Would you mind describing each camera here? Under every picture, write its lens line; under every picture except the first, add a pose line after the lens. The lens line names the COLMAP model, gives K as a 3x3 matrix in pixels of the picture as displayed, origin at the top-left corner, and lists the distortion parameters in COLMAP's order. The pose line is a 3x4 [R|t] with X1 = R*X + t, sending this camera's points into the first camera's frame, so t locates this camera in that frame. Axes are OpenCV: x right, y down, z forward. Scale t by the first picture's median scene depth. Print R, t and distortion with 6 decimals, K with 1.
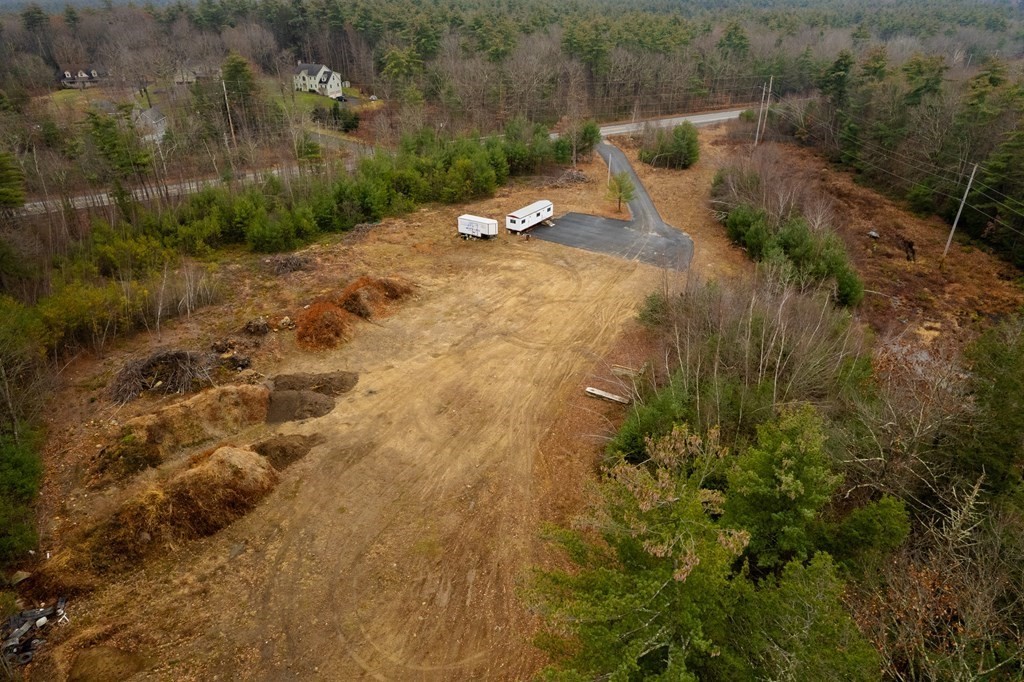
lens RADIAL K [[656.5, 0, 515.7], [0, 656.5, 339.8], [0, 0, 1]] dist [-0.075537, 0.069522]
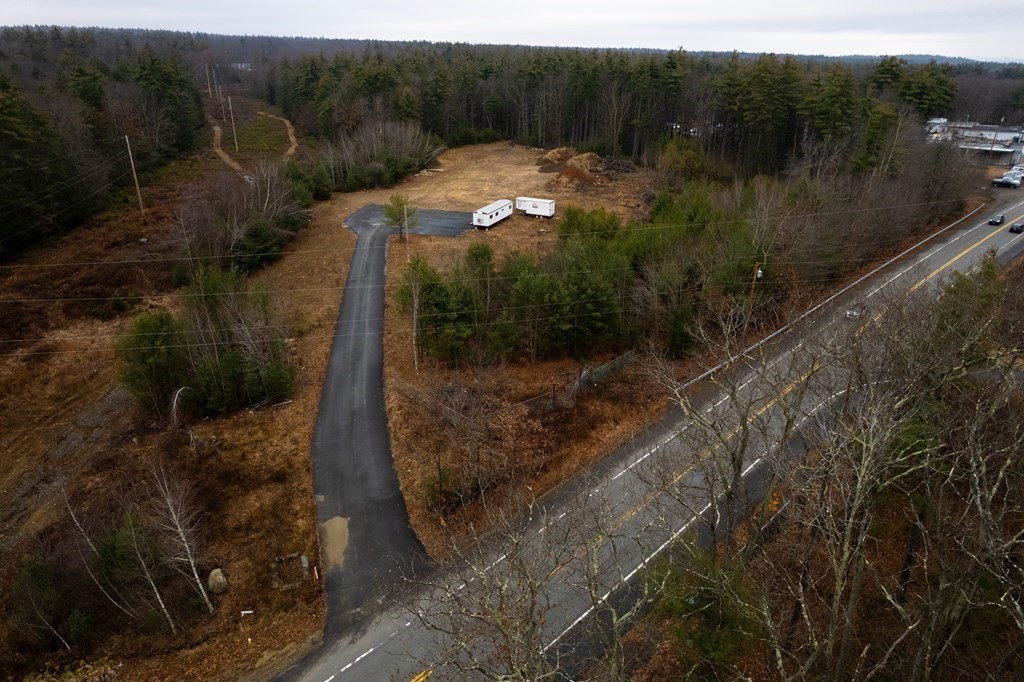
lens RADIAL K [[656.5, 0, 515.2], [0, 656.5, 336.5], [0, 0, 1]] dist [-0.075537, 0.069522]
pose [[-0.983230, 0.067304, -0.169496, 0.224001], [-0.093958, 0.609615, 0.787110, -1.123618], [0.156303, 0.789835, -0.593068, 2.240785]]
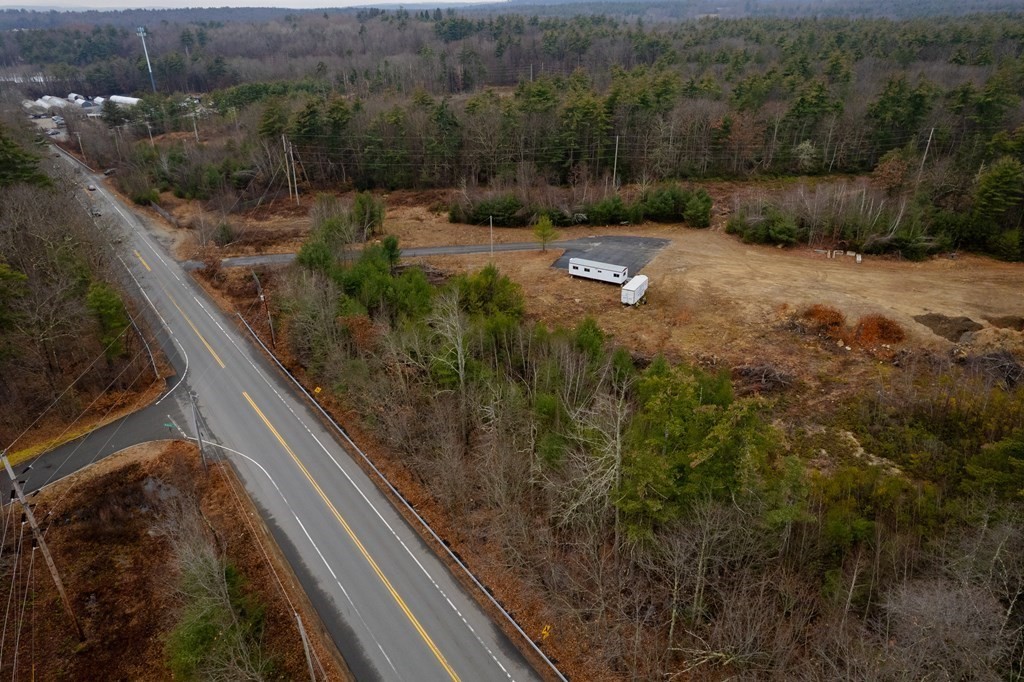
lens RADIAL K [[656.5, 0, 516.8], [0, 656.5, 340.0], [0, 0, 1]] dist [-0.075537, 0.069522]
pose [[-0.059765, -0.453727, 0.889134, -1.220487], [0.486986, 0.764283, 0.422749, -0.779905], [-0.871363, 0.458261, 0.175281, 1.237107]]
